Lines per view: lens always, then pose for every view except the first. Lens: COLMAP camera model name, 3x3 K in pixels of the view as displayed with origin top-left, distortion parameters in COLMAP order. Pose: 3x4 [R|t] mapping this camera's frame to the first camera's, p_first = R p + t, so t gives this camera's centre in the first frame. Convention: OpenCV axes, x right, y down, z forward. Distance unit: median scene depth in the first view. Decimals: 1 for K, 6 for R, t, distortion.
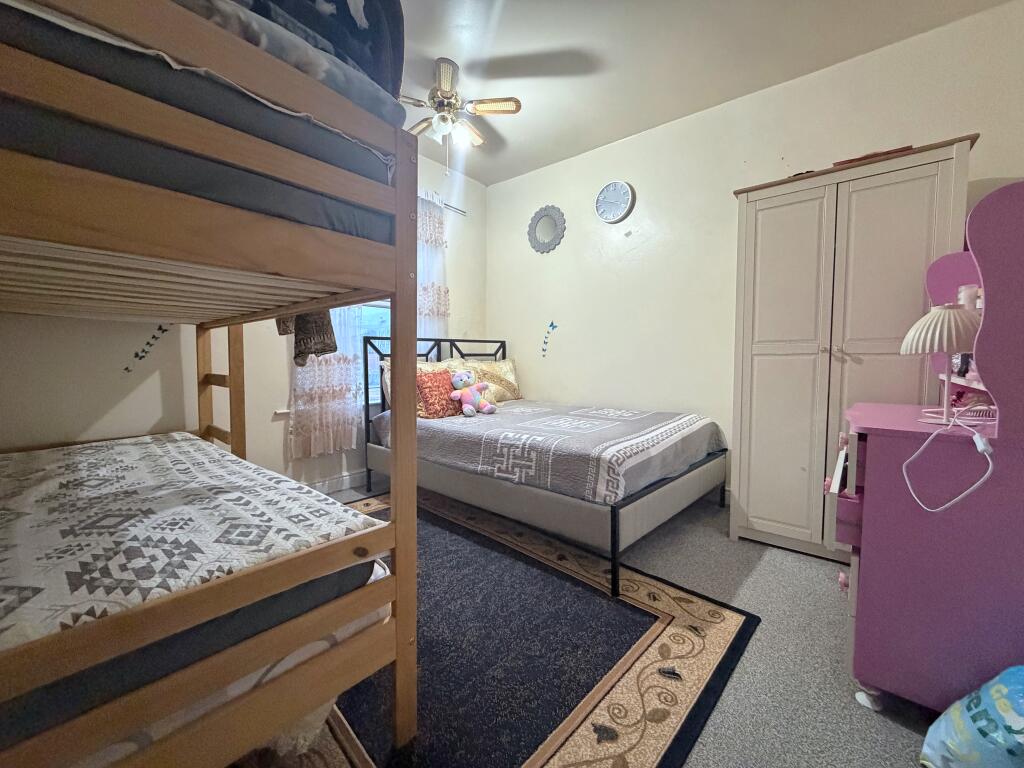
lens RADIAL K [[407.9, 0, 510.6], [0, 407.9, 383.3], [0, 0, 1]] dist [-0.000293, -0.000125]
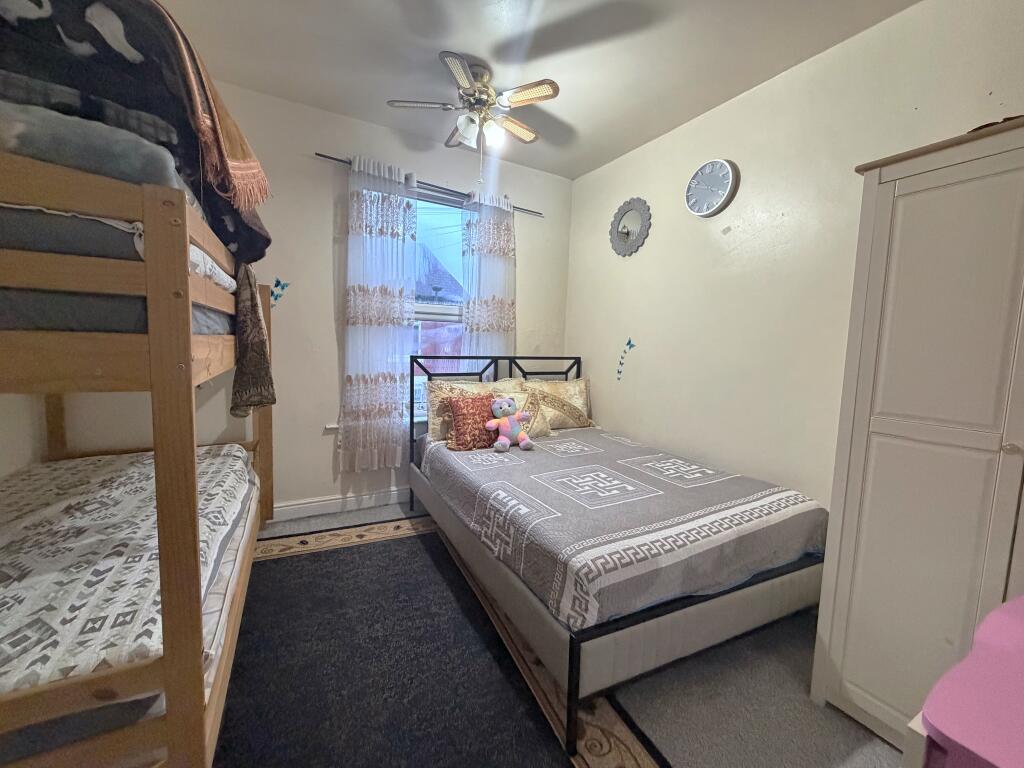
lens RADIAL K [[407.9, 0, 510.6], [0, 407.9, 383.3], [0, 0, 1]] dist [-0.000293, -0.000125]
pose [[0.932093, 0.066427, -0.356075, 0.239880], [-0.054984, 0.997596, 0.042176, -0.112317], [0.358021, -0.019733, 0.933505, 0.180876]]
